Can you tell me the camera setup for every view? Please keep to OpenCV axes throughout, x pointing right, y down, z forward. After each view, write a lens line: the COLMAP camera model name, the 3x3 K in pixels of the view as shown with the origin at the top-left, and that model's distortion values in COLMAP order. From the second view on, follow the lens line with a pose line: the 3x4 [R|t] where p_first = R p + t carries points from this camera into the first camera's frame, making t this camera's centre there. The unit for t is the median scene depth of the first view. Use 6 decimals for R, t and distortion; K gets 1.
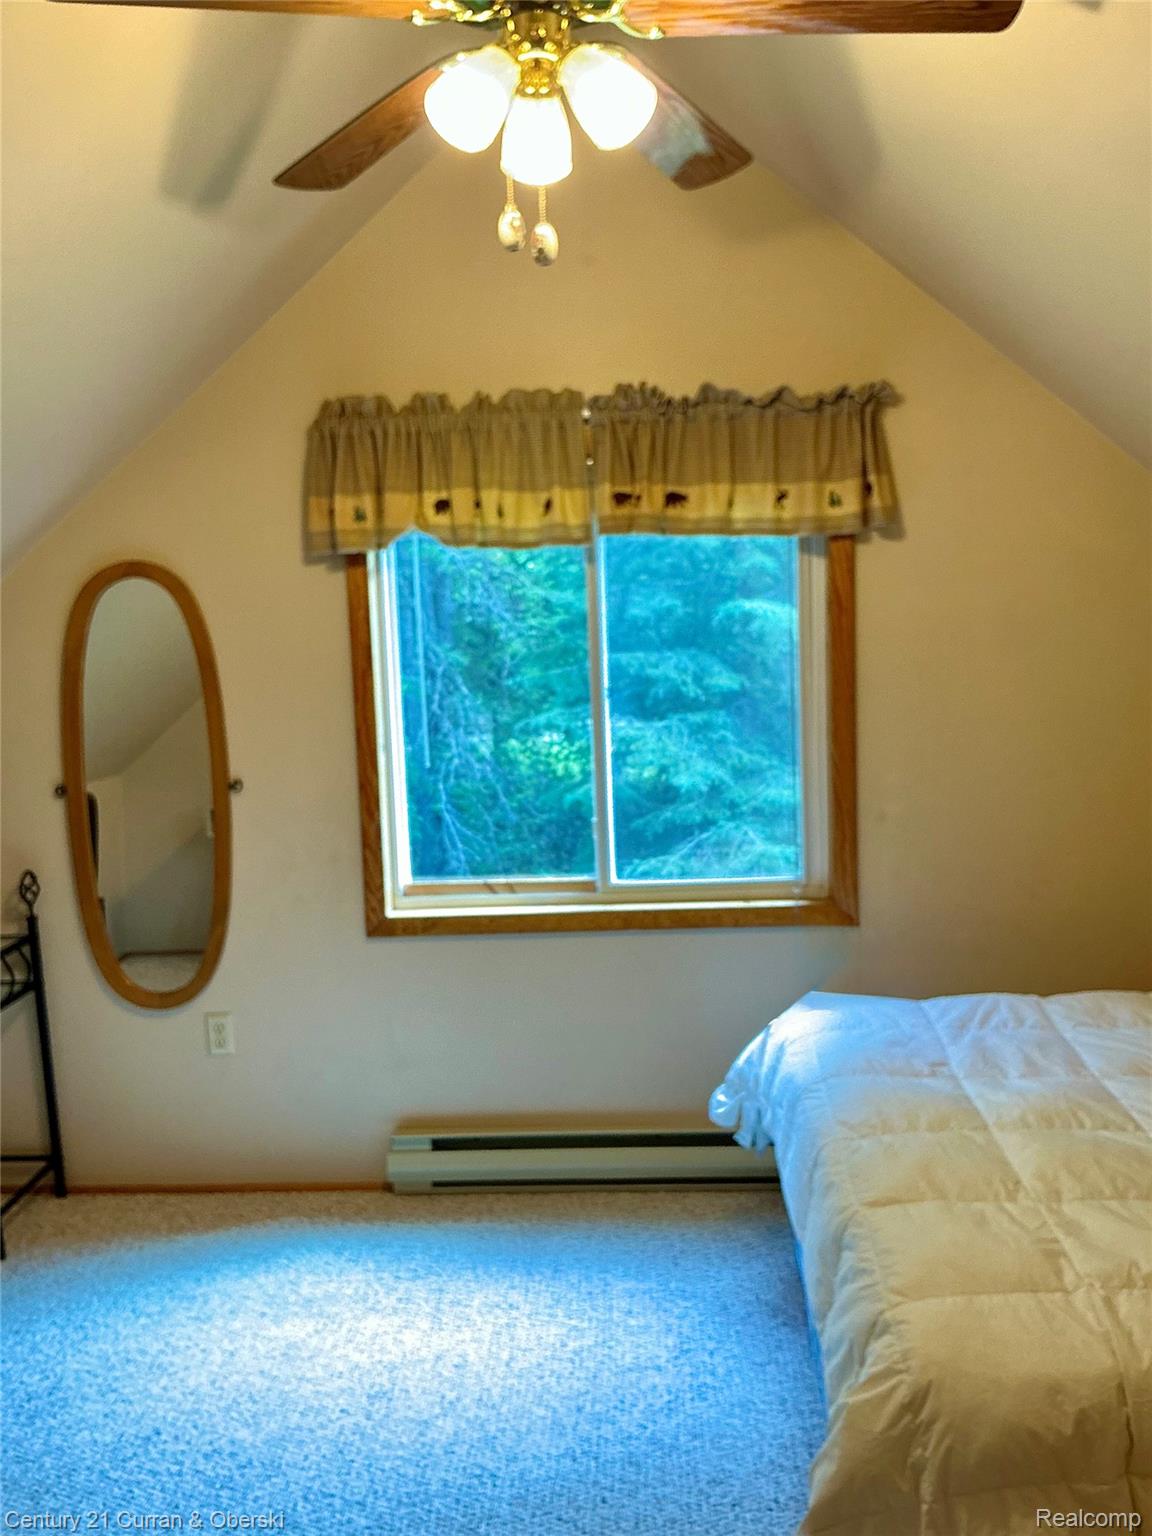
lens RADIAL K [[1275.2, 0, 576.7], [0, 1275.2, 759.8], [0, 0, 1]] dist [0.154661, -0.348945]
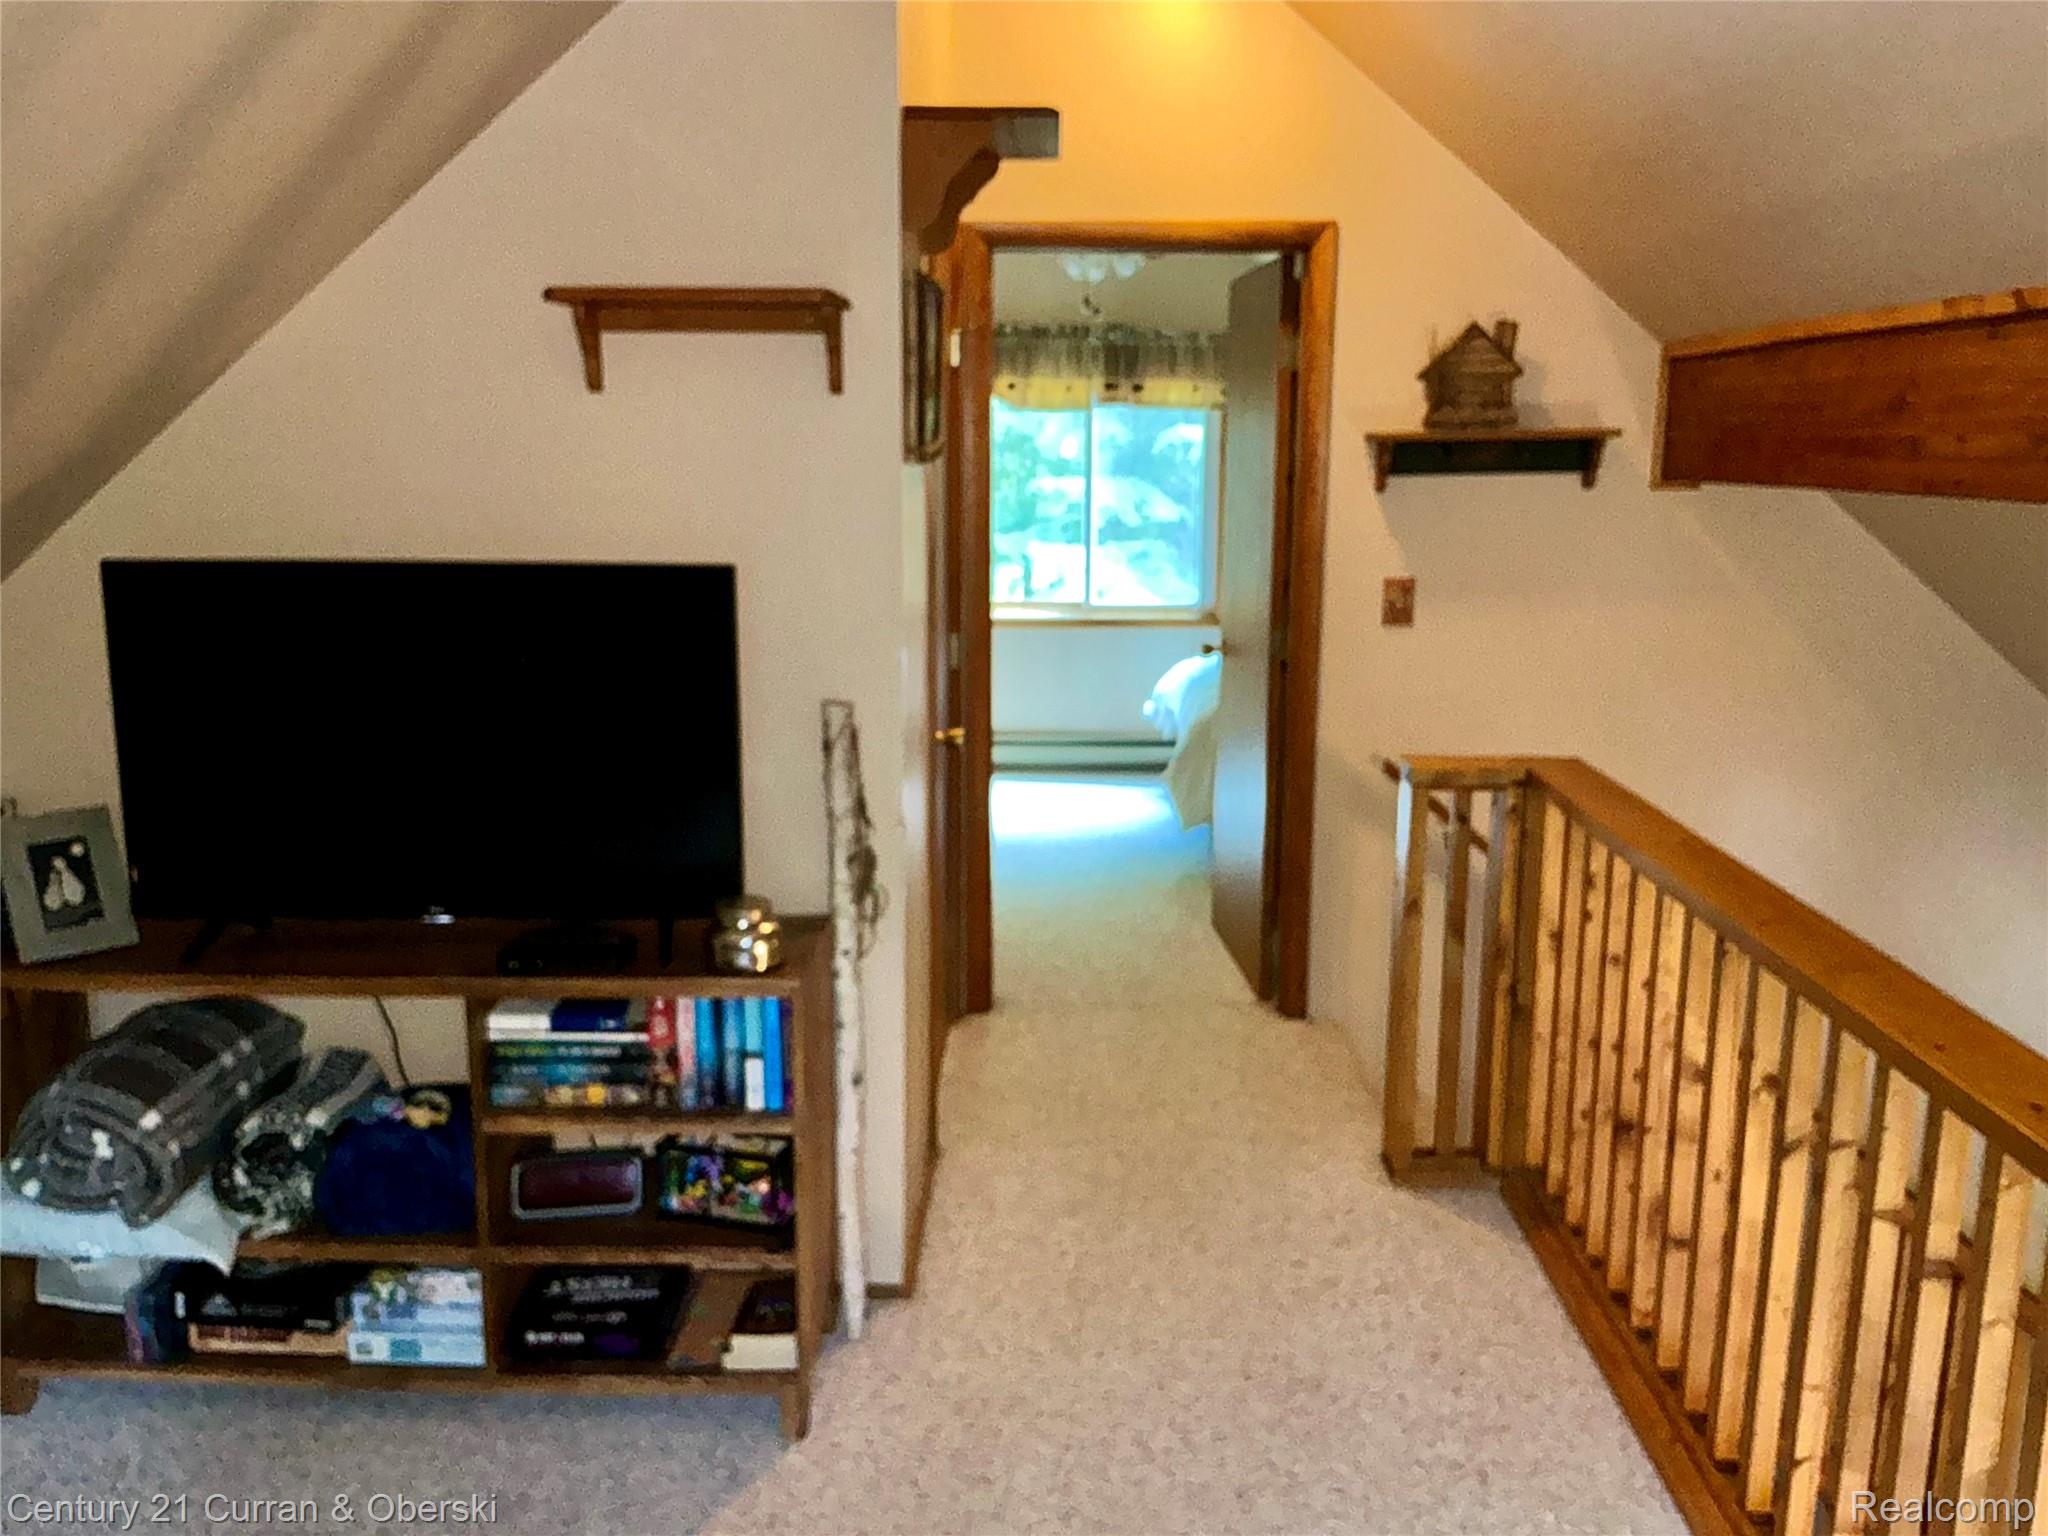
lens RADIAL K [[1700.2, 0, 1020.8], [0, 1700.2, 761.6], [0, 0, 1]] dist [0.154661, -0.348945]
pose [[0.998732, 0.036046, 0.035151, -0.163198], [-0.038656, 0.996309, 0.076645, 0.161923], [-0.032258, -0.077907, 0.996439, -1.552309]]
